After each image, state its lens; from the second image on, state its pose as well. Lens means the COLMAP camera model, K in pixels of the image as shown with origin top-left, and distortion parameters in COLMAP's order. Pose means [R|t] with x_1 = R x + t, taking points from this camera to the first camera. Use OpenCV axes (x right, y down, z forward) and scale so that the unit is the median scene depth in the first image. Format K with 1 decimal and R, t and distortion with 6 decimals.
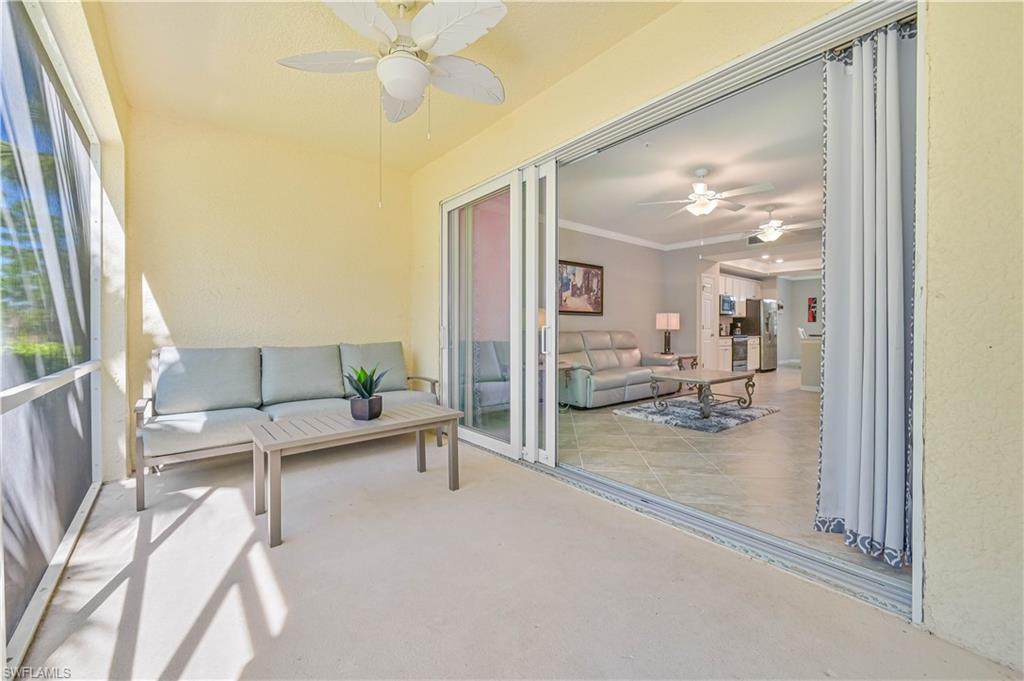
lens RADIAL K [[409.5, 0, 516.7], [0, 409.5, 331.6], [0, 0, 1]] dist [-0.000595, -0.000035]
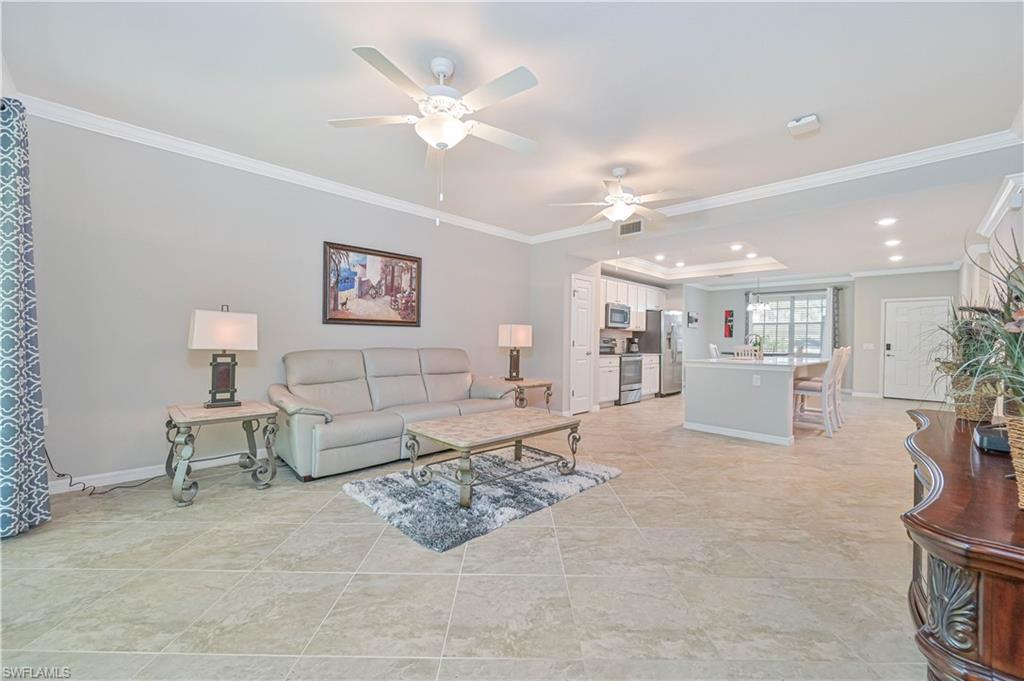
lens RADIAL K [[398.7, 0, 512.0], [0, 398.7, 340.5], [0, 0, 1]] dist [-0.020682, 0.000011]
pose [[0.996561, 0.008034, 0.082468, 0.276638], [-0.007432, 0.999943, -0.007606, -0.009488], [-0.082524, 0.006967, 0.996565, 0.260837]]
